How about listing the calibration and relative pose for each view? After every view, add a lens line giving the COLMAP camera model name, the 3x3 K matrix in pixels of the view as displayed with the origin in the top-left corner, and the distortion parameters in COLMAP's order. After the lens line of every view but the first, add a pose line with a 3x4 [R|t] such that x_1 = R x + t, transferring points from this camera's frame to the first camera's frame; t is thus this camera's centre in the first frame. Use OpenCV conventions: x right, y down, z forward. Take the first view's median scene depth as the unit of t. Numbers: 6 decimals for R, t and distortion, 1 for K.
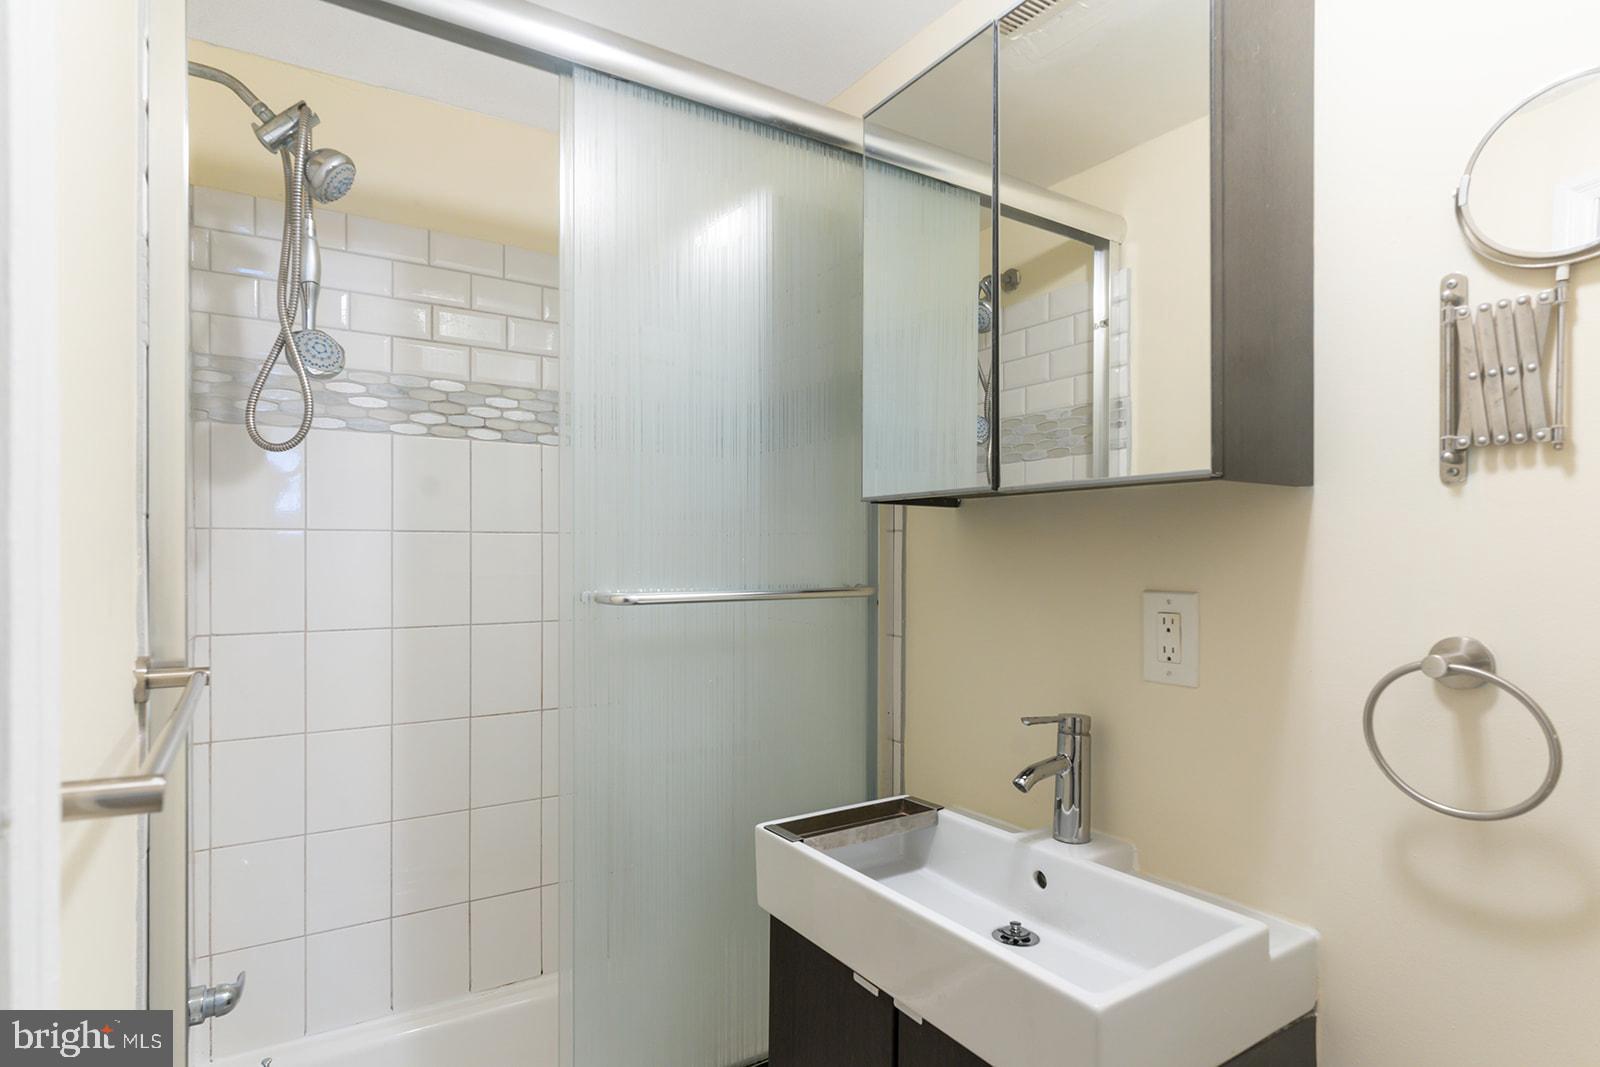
lens RADIAL K [[827.7, 0, 797.7], [0, 827.7, 548.6], [0, 0, 1]] dist [0.000747, 0.001501]
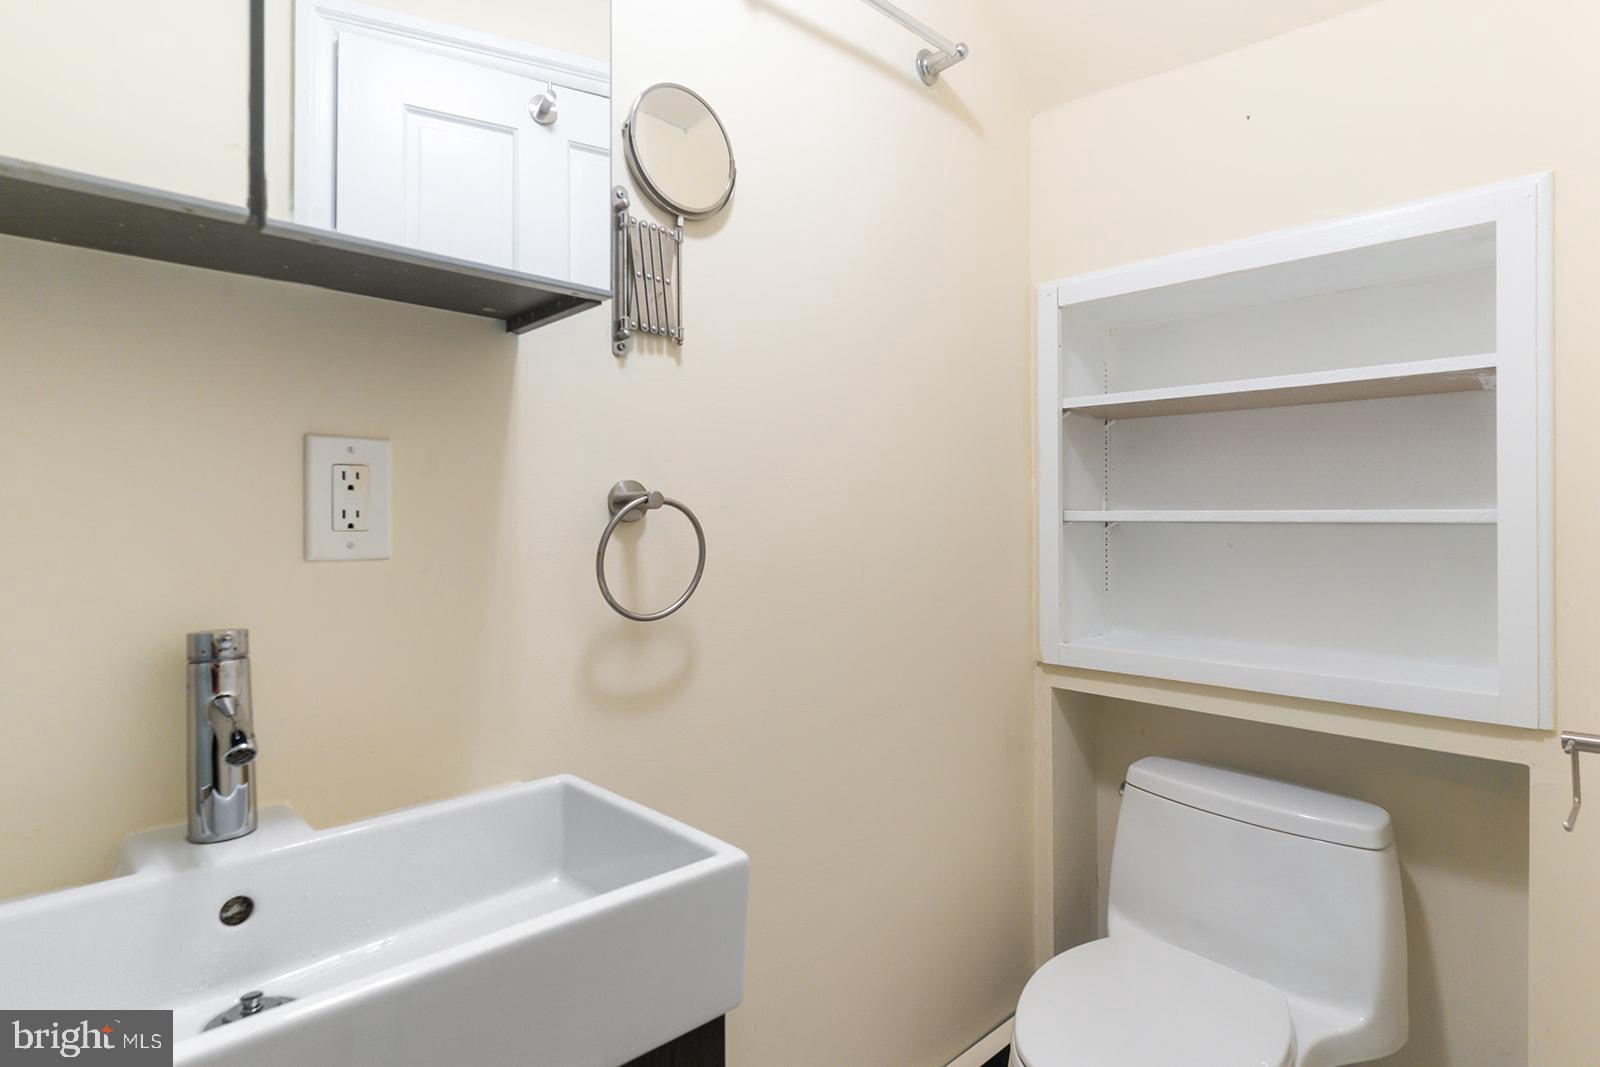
lens RADIAL K [[827.7, 0, 798.4], [0, 827.7, 521.4], [0, 0, 1]] dist [0.000747, 0.001501]
pose [[-0.168412, 0.007515, 0.985688, -0.362062], [0.002047, 0.999971, -0.007274, 0.137657], [-0.985715, 0.000792, -0.168423, 0.741017]]
